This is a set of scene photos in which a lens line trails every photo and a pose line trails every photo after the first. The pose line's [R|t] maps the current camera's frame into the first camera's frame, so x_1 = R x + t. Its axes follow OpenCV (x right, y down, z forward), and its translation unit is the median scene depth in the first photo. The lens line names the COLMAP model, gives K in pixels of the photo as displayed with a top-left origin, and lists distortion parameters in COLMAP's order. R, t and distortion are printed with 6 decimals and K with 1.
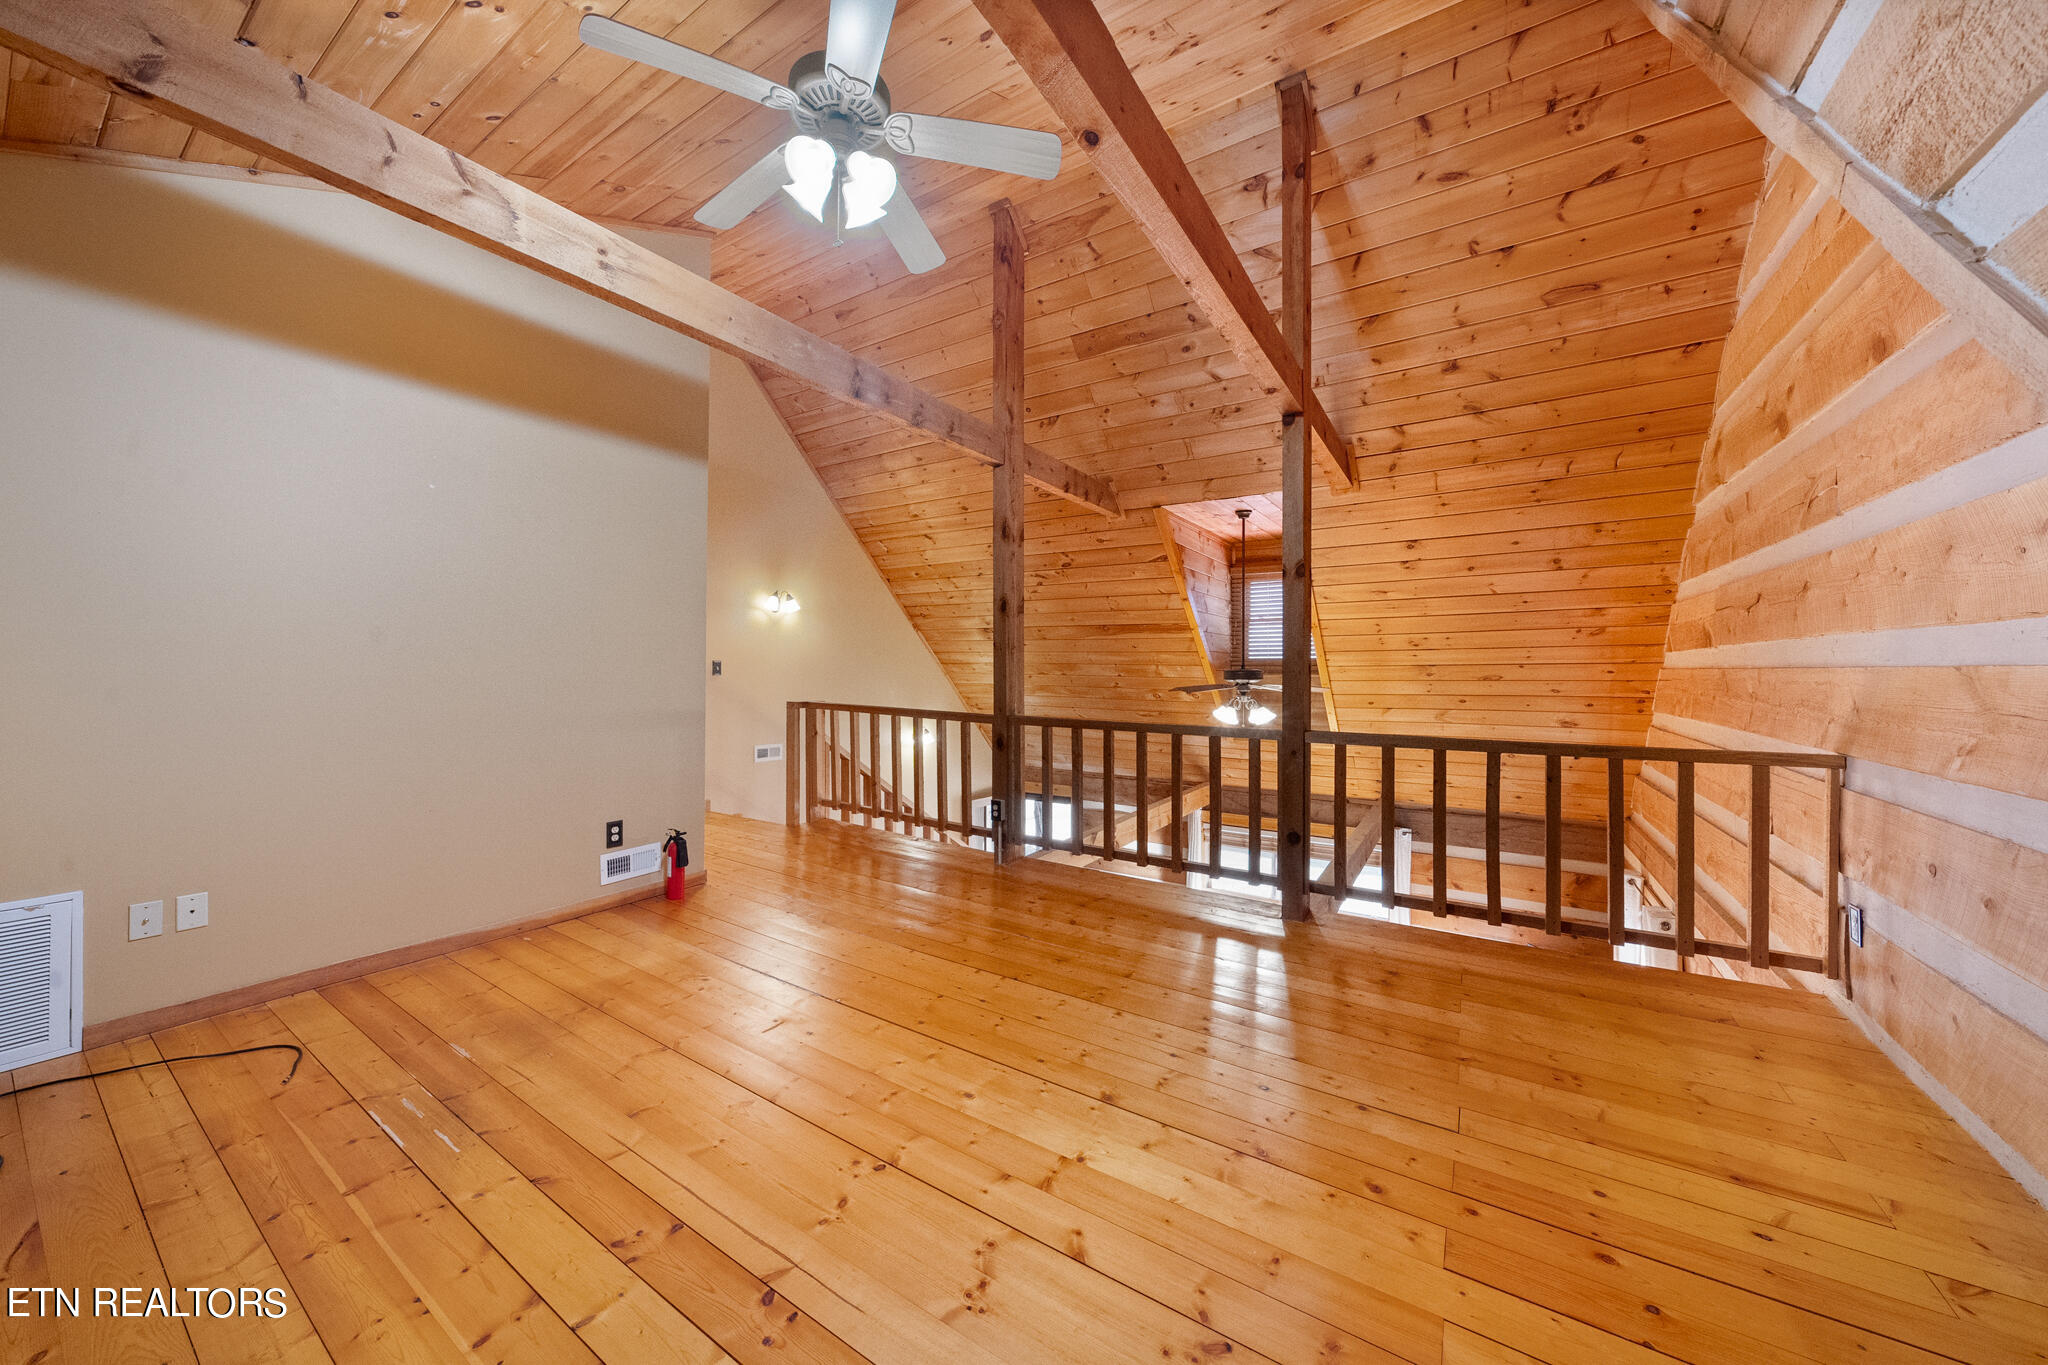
lens RADIAL K [[694.6, 0, 1023.2], [0, 694.6, 670.2], [0, 0, 1]] dist [-0.006228, -0.000496]
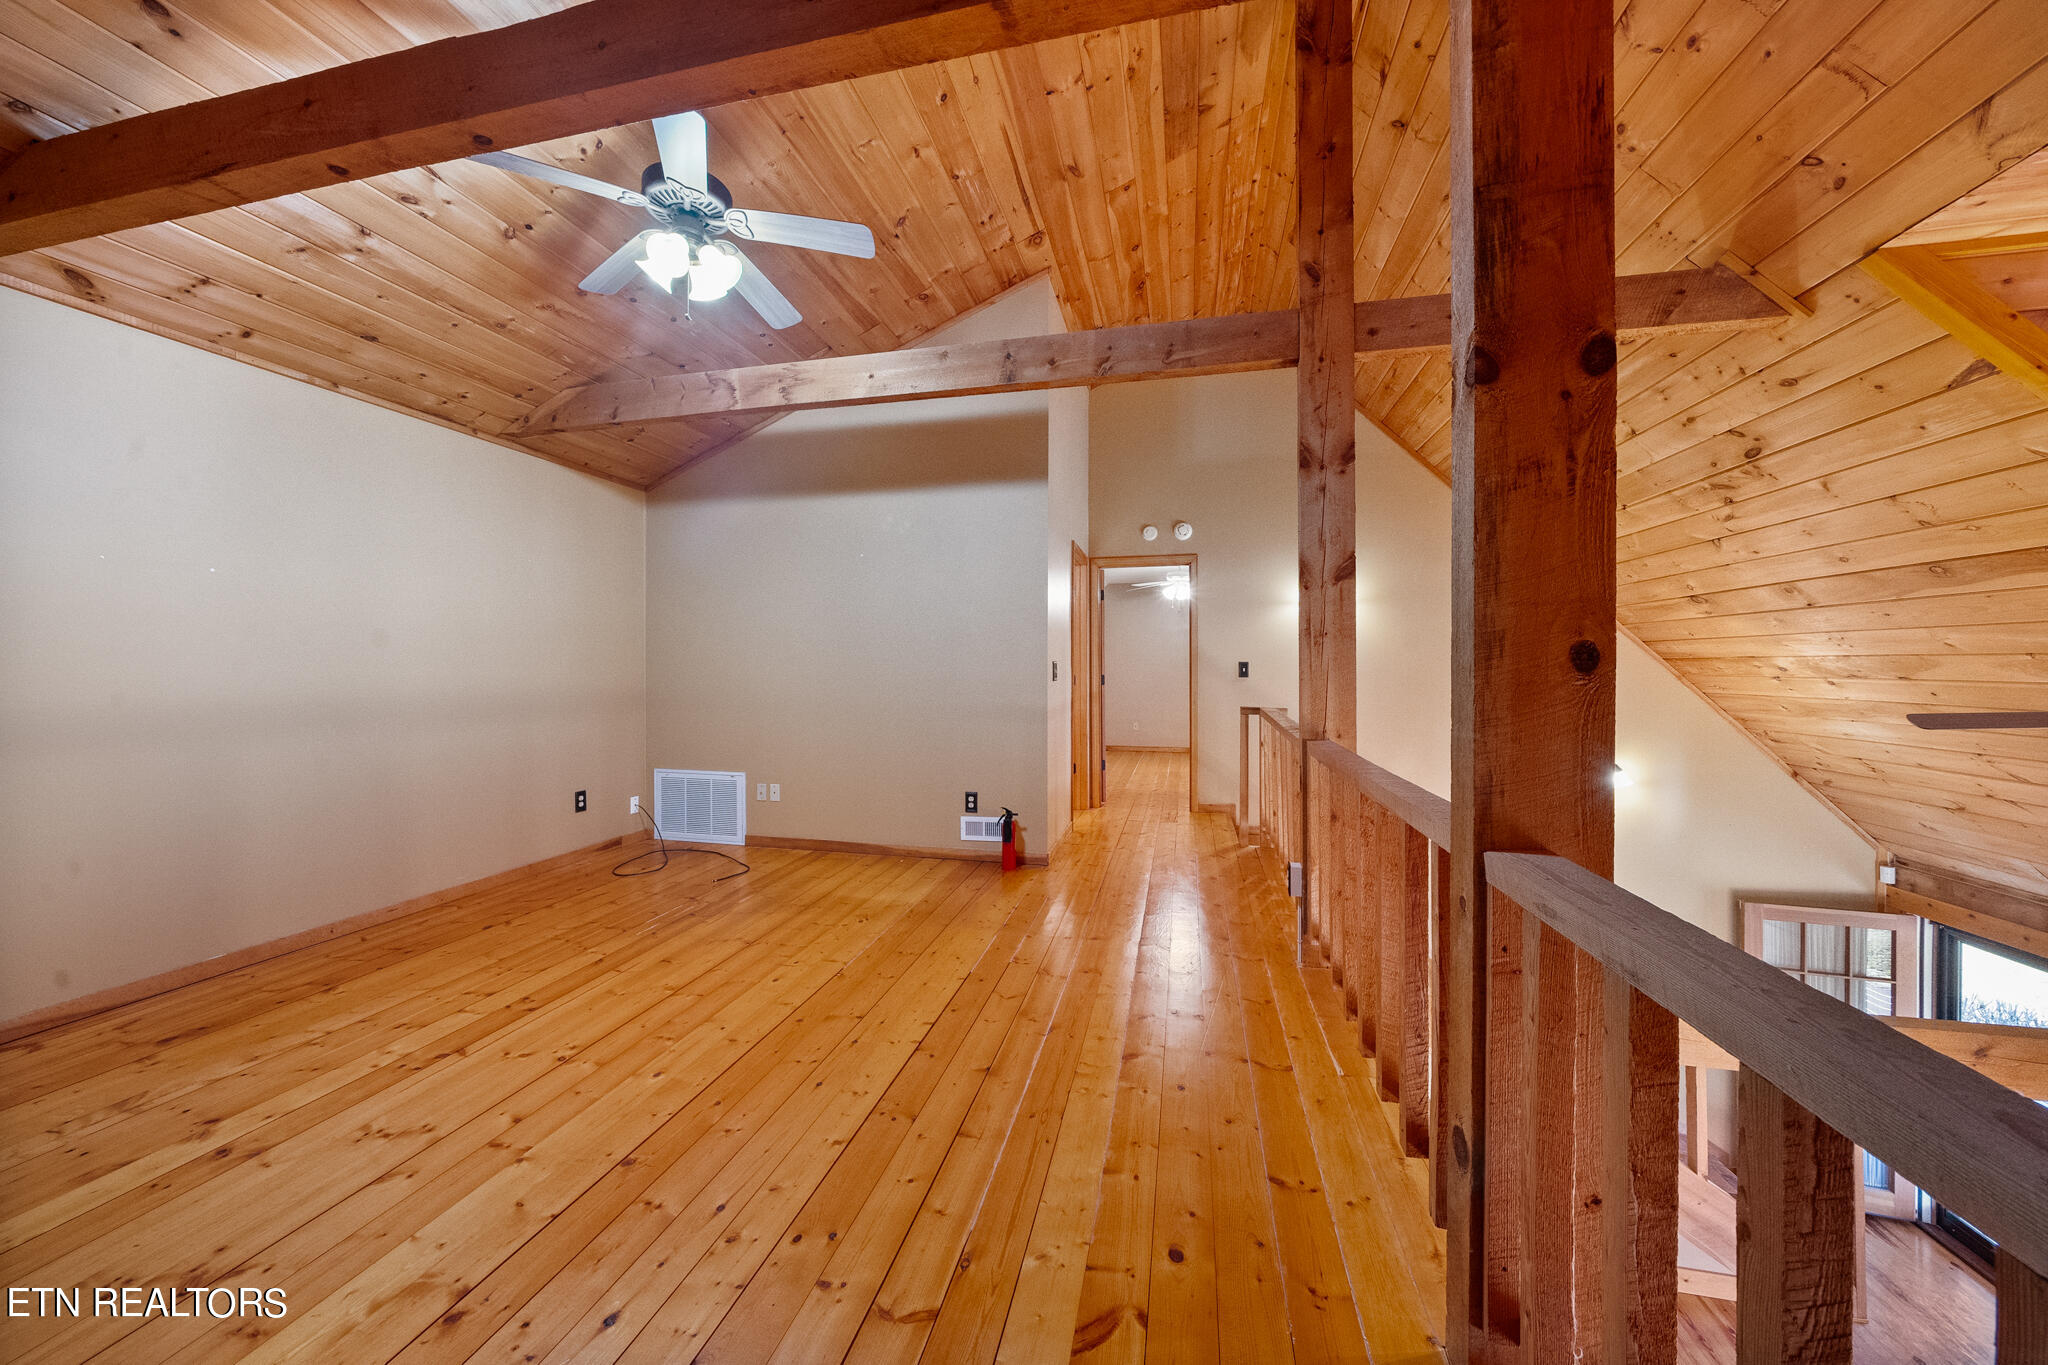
lens RADIAL K [[694.6, 0, 1027.4], [0, 694.6, 675.3], [0, 0, 1]] dist [-0.006228, -0.000496]
pose [[0.351116, 0.001814, -0.936330, 0.923795], [0.002021, 0.999994, 0.002695, 0.005887], [0.936330, -0.002839, 0.351111, 0.973455]]
